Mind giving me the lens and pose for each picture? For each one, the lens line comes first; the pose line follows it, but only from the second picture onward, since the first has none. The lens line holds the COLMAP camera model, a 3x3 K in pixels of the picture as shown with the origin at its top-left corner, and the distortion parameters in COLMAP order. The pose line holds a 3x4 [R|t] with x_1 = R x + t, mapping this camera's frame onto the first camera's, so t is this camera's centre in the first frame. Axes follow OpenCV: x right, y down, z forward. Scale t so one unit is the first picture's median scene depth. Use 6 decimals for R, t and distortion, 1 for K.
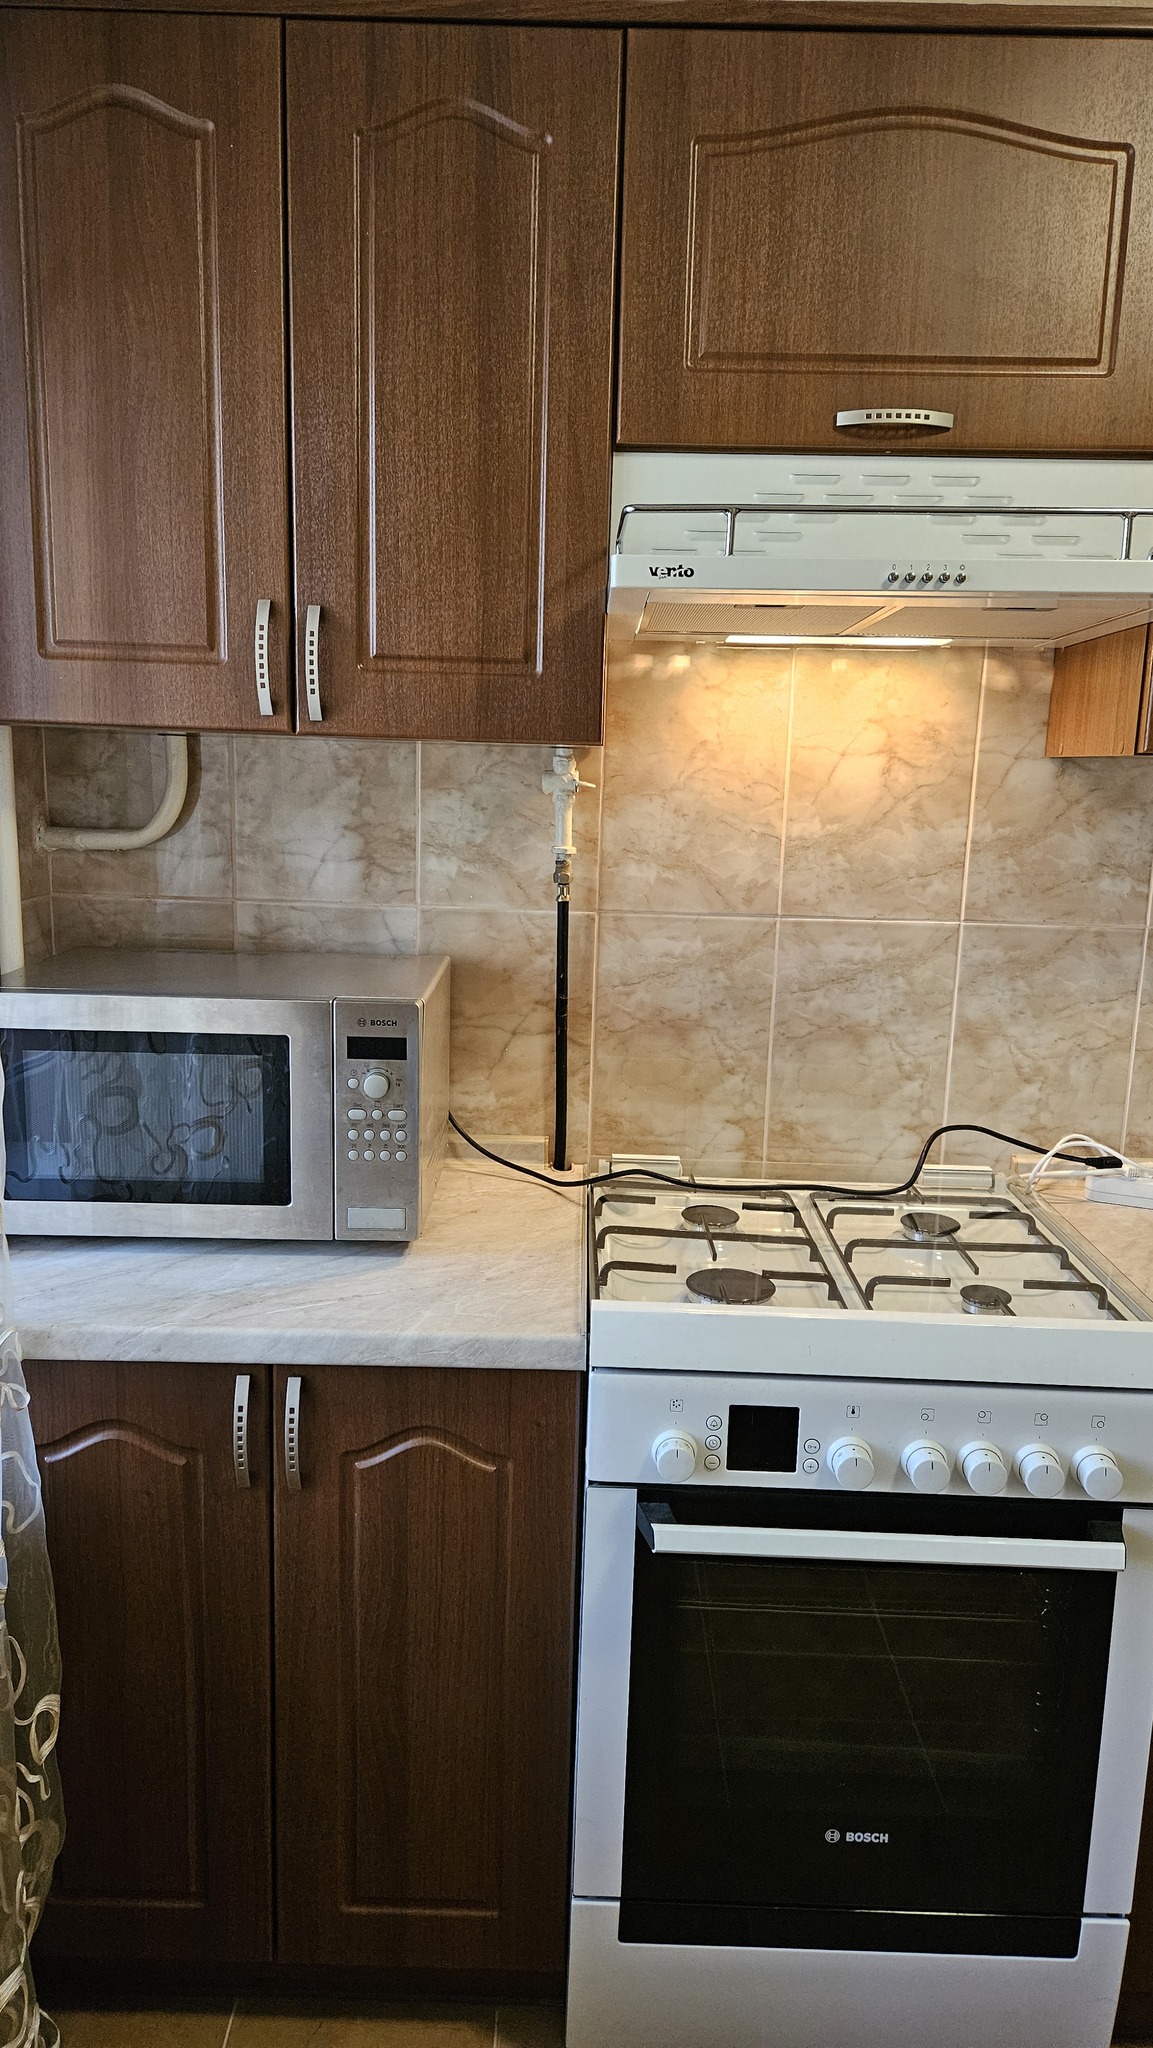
lens RADIAL K [[1358.0, 0, 565.8], [0, 1358.0, 1011.3], [0, 0, 1]] dist [0.076080, -0.065723]
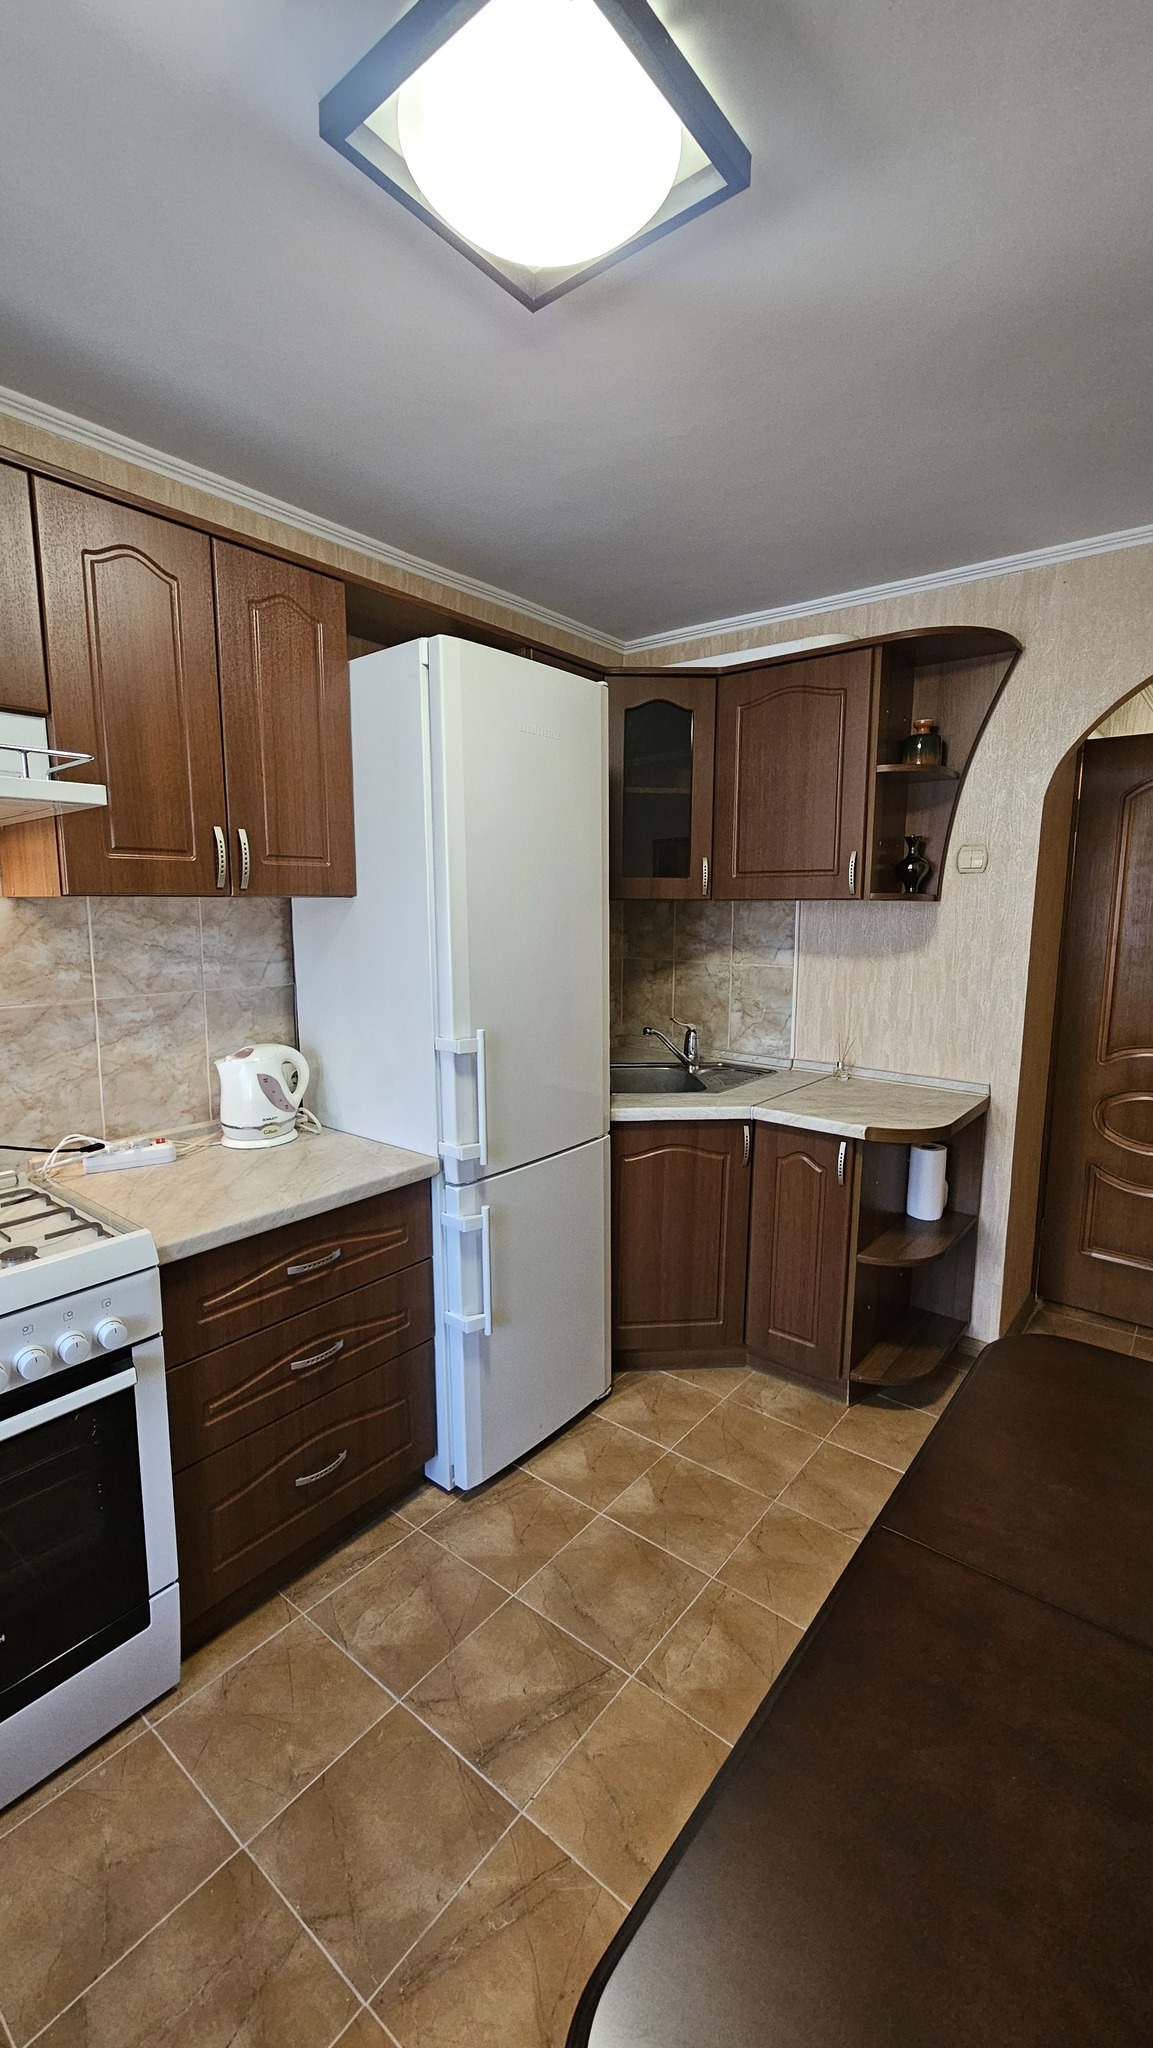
lens RADIAL K [[837.2, 0, 581.5], [0, 837.2, 1018.7], [0, 0, 1]] dist [-0.001197, -0.000327]
pose [[0.615060, -0.131336, 0.777465, 0.004396], [0.152512, 0.987225, 0.046117, 0.003464], [-0.773590, 0.090208, 0.627233, -0.066412]]
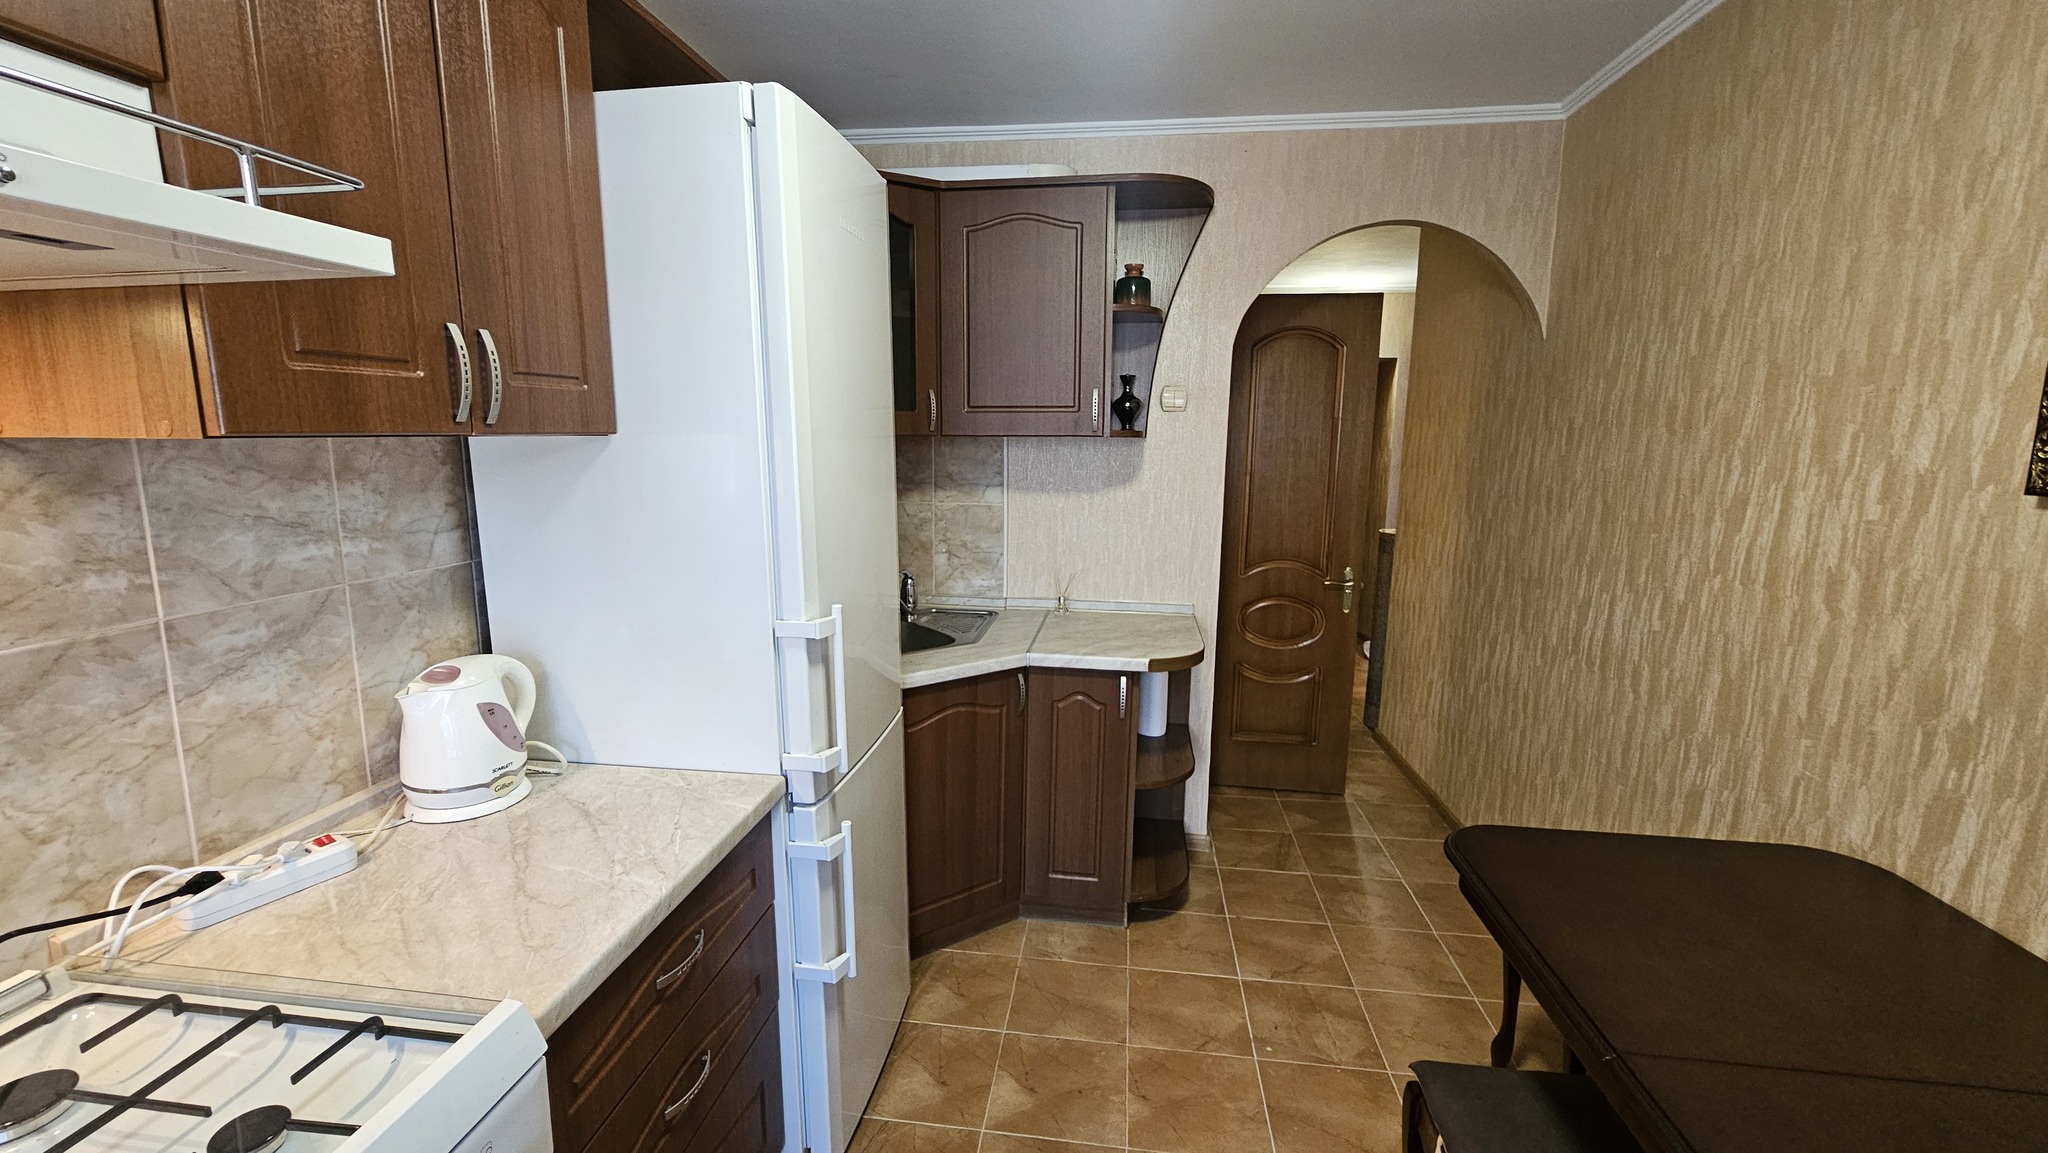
lens RADIAL K [[837.2, 0, 1018.6], [0, 837.2, 572.2], [0, 0, 1]] dist [-0.001197, -0.000327]
pose [[0.125737, -0.186993, 0.974281, -0.037110], [0.171760, 0.971347, 0.164264, -0.087192], [-0.977082, 0.146689, 0.154253, 0.366486]]
